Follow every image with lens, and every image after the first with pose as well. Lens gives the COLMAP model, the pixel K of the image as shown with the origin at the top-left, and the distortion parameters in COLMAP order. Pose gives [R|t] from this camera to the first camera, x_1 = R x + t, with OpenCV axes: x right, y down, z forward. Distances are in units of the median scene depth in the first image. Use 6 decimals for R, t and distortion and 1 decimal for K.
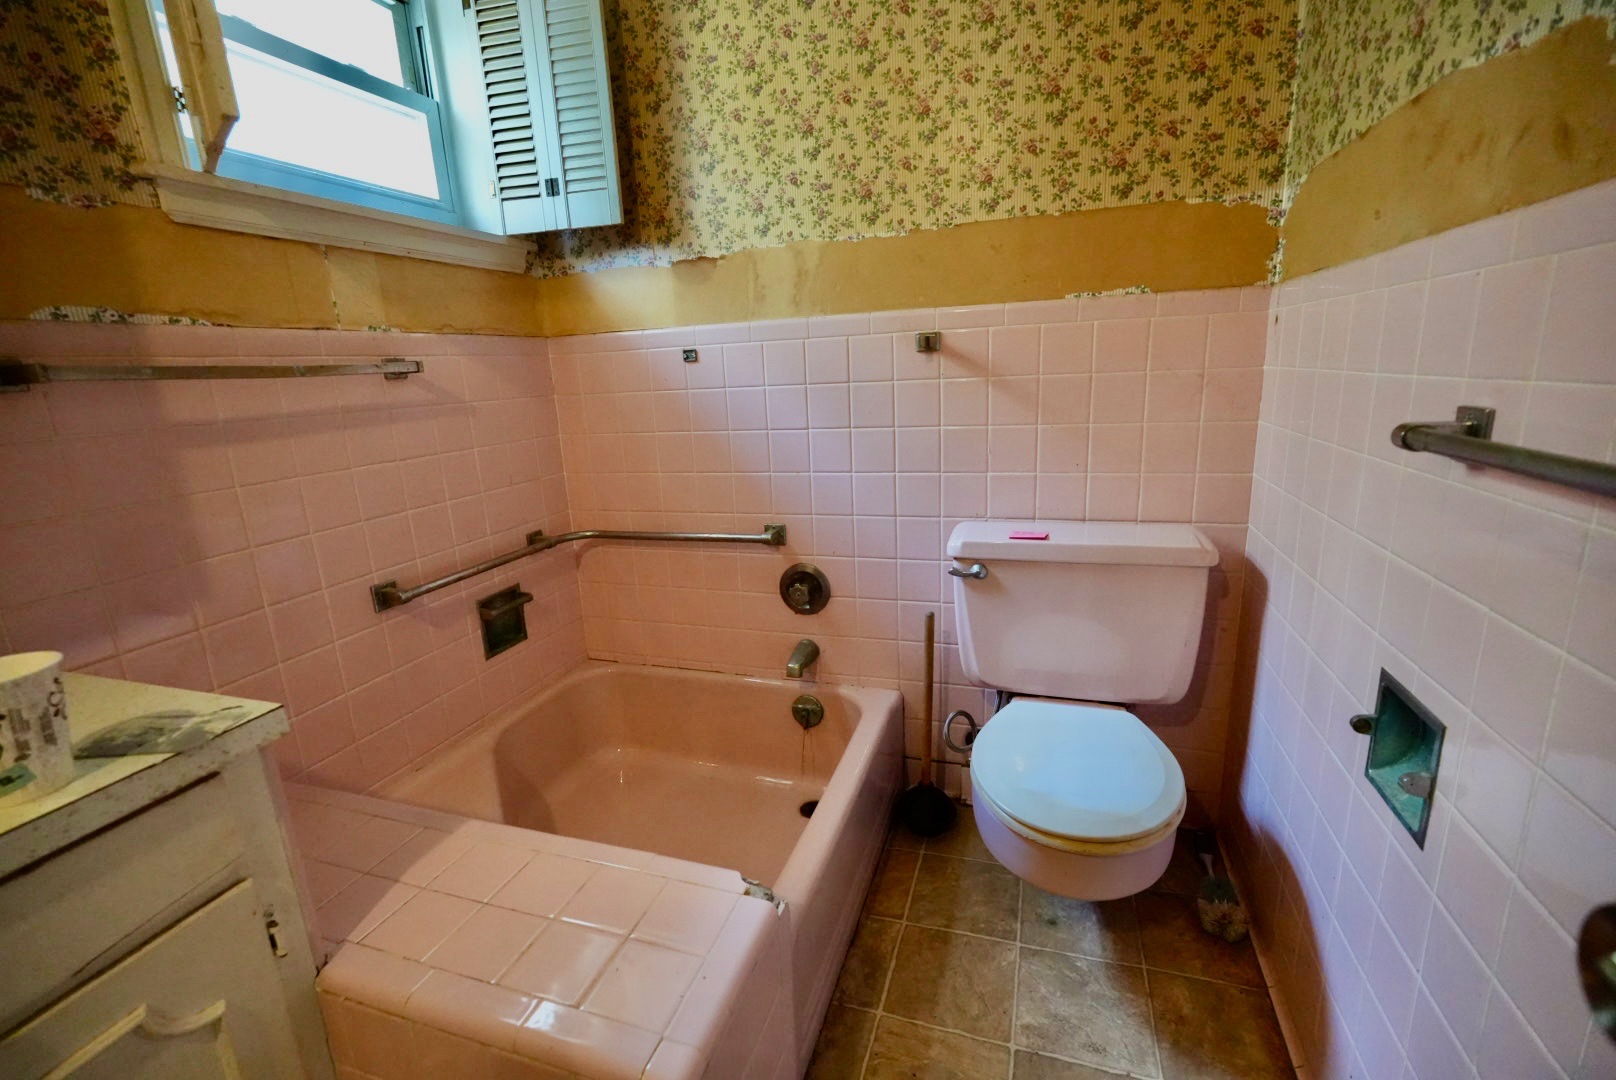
lens RADIAL K [[702.3, 0, 818.3], [0, 702.3, 539.9], [0, 0, 1]] dist [-0.011791, 0.006268]
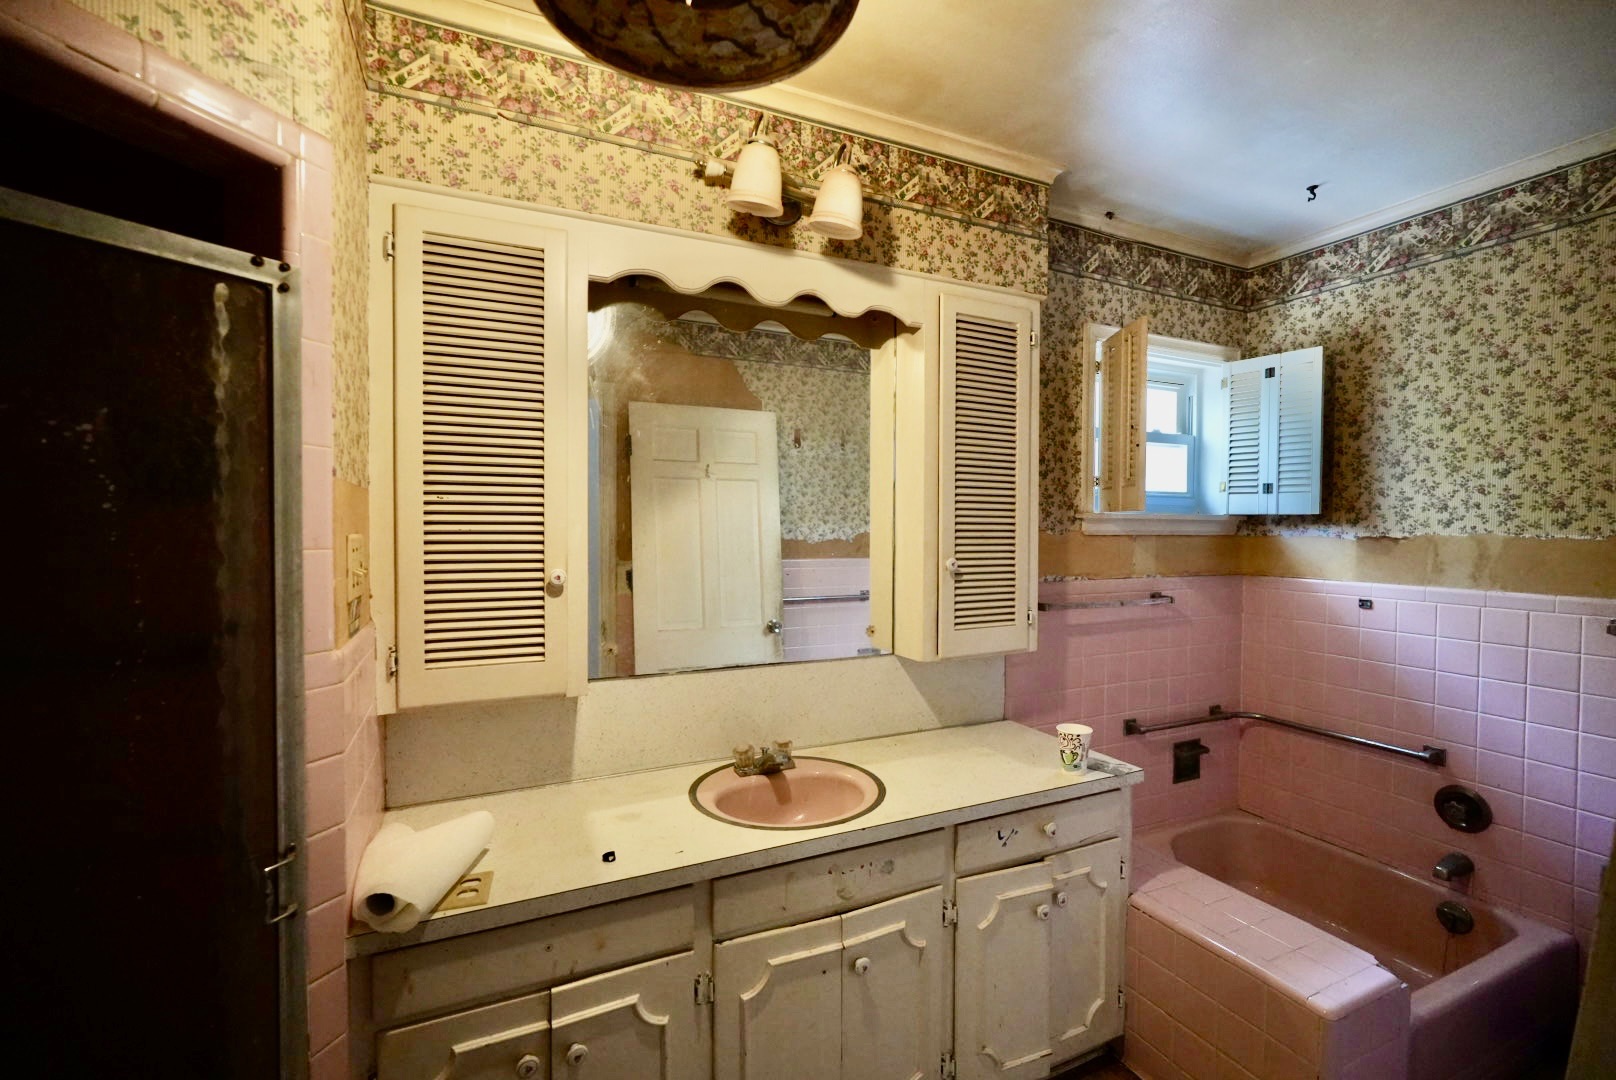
lens RADIAL K [[702.3, 0, 812.3], [0, 702.3, 541.0], [0, 0, 1]] dist [-0.011791, 0.006268]
pose [[0.679569, 0.064616, -0.730760, 0.071993], [-0.209763, 0.971640, -0.109154, -0.010653], [0.702983, 0.227464, 0.673851, -0.711494]]
